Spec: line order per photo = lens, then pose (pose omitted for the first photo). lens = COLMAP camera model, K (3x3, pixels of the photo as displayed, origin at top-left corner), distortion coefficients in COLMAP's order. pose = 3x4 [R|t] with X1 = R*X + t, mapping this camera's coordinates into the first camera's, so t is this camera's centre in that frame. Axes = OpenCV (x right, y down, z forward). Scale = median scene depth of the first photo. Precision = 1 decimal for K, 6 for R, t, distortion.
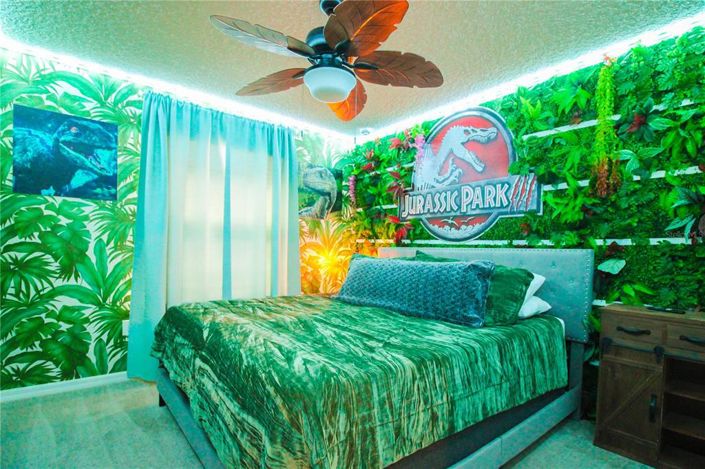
lens RADIAL K [[344.7, 0, 360.7], [0, 344.7, 244.3], [0, 0, 1]] dist [-0.001606, -0.012078]
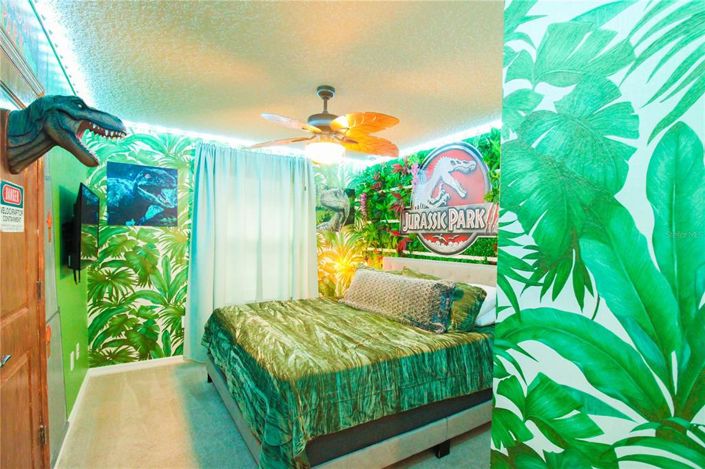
lens RADIAL K [[333.0, 0, 352.5], [0, 333.0, 234.5], [0, 0, 1]] dist [0.003839, -0.012185]
pose [[0.992586, -0.003332, -0.121499, 0.122536], [0.003230, 0.999994, -0.001042, -0.093685], [0.121501, 0.000642, 0.992591, -0.202325]]
